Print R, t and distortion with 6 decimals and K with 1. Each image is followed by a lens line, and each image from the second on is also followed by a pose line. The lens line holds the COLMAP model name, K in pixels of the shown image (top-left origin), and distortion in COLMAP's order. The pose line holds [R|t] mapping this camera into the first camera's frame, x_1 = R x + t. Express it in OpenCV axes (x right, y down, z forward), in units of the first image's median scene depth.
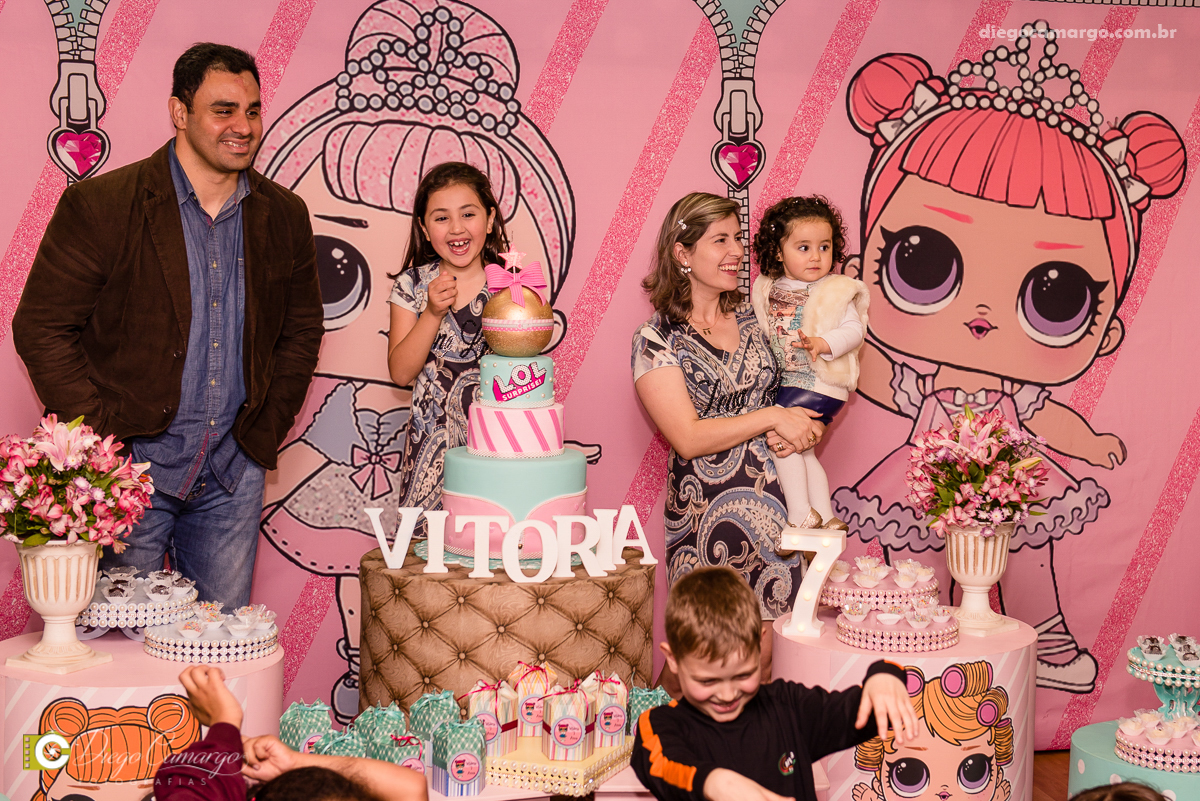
lens RADIAL K [[2150.3, 0, 744.9], [0, 2150.3, 341.4], [0, 0, 1]] dist [-0.017994, 0.000000]
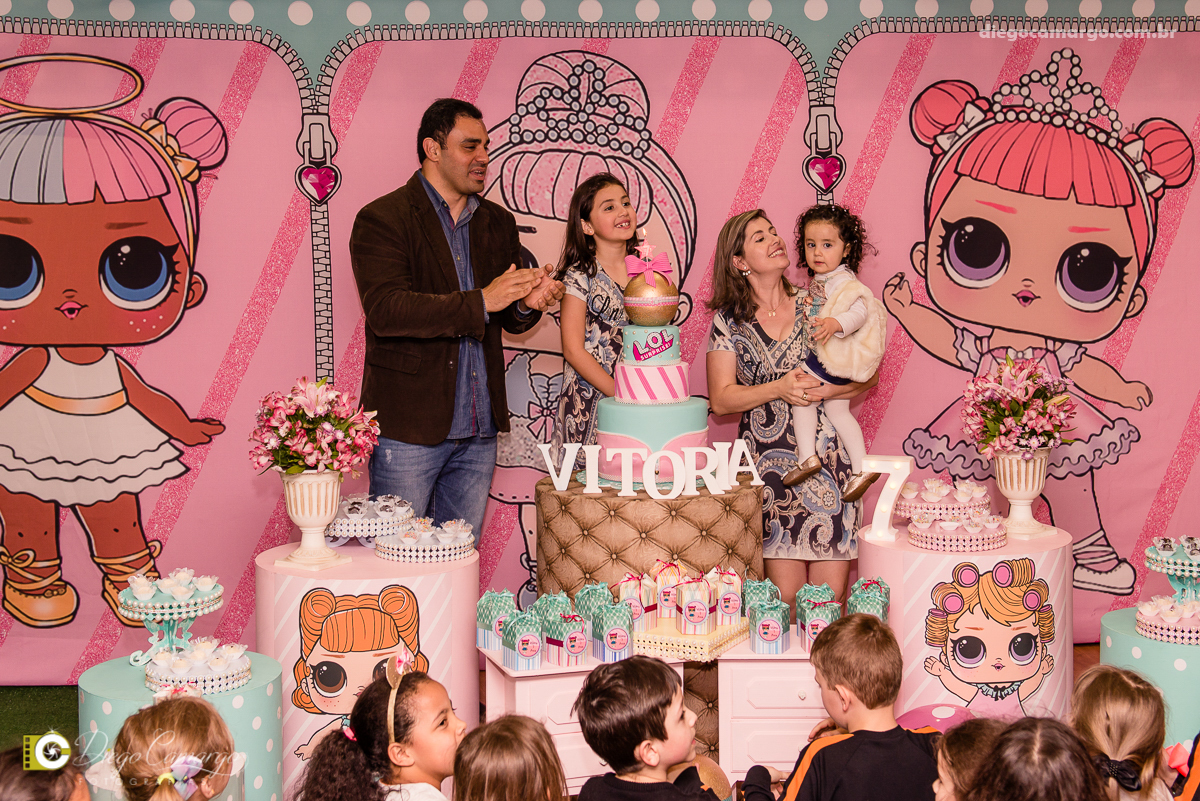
lens RADIAL K [[1788.7, 0, 606.4], [0, 1788.7, 256.2], [0, 0, 1]] dist [-0.005595, 0.000000]
pose [[0.989973, -0.032159, -0.137550, 0.013691], [0.026262, 0.998665, -0.044477, 0.010027], [0.138797, 0.040419, 0.989496, -0.057331]]
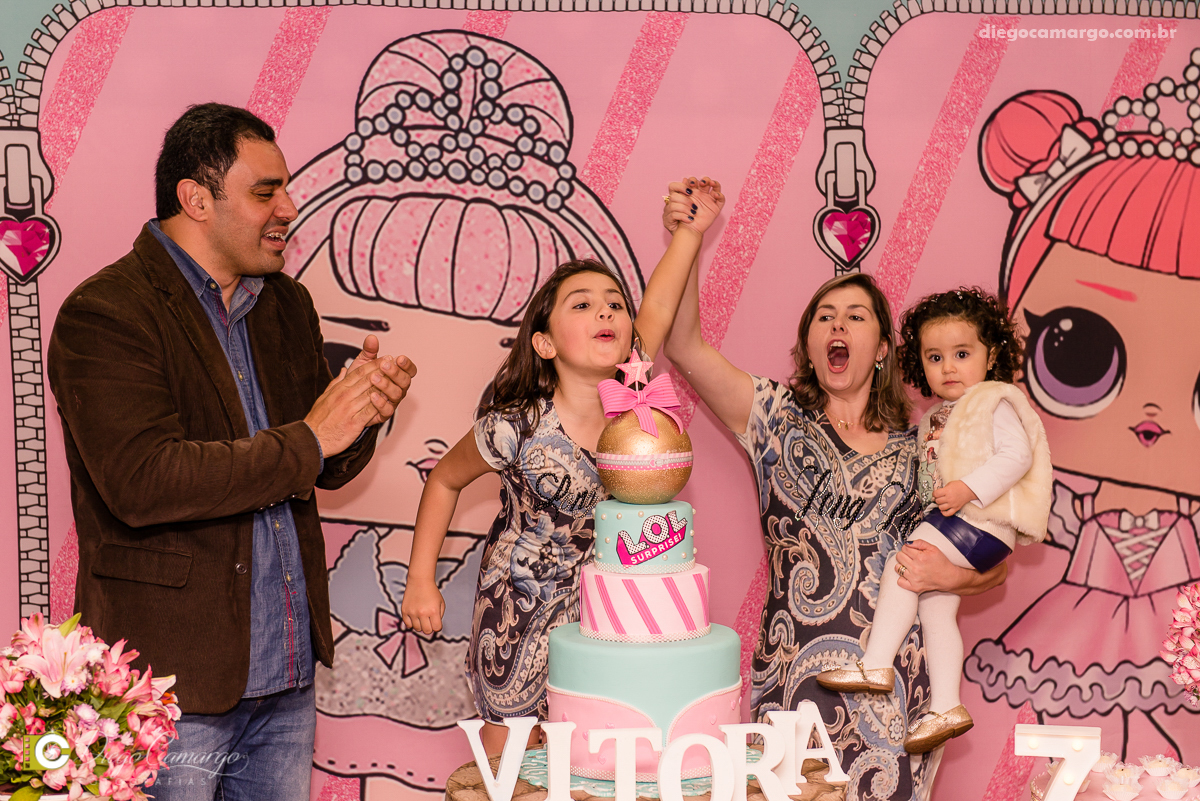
lens RADIAL K [[2208.2, 0, 591.2], [0, 2208.2, 406.9], [0, 0, 1]] dist [0.009836, 0.000000]
pose [[0.999507, -0.029501, -0.010745, -0.093644], [0.029422, 0.999539, -0.007505, -0.016939], [0.010961, 0.007185, 0.999914, 0.195188]]
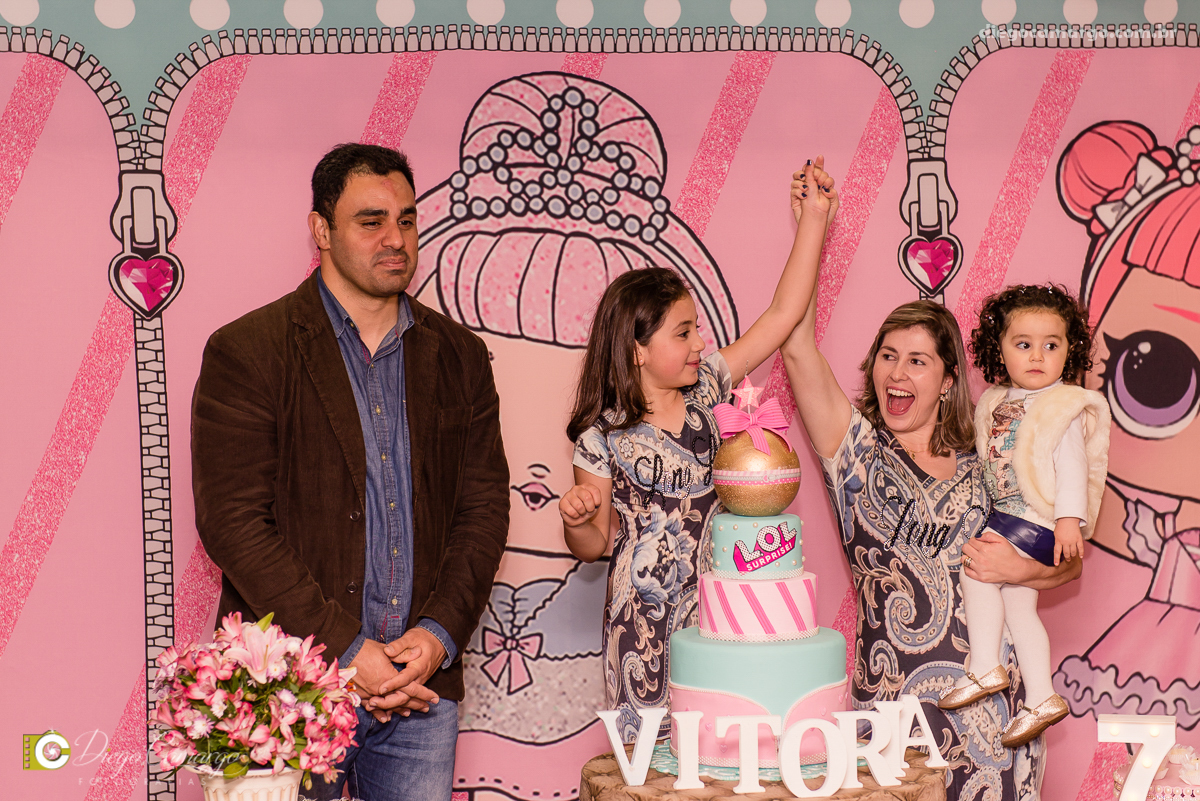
lens RADIAL K [[2618.0, 0, 607.9], [0, 2618.0, 356.2], [0, 0, 1]] dist [0.023469, 0.000000]
pose [[0.999183, -0.039670, -0.007772, -0.123788], [0.039320, 0.998386, -0.040979, -0.011993], [0.009385, 0.040640, 0.999130, 0.007086]]
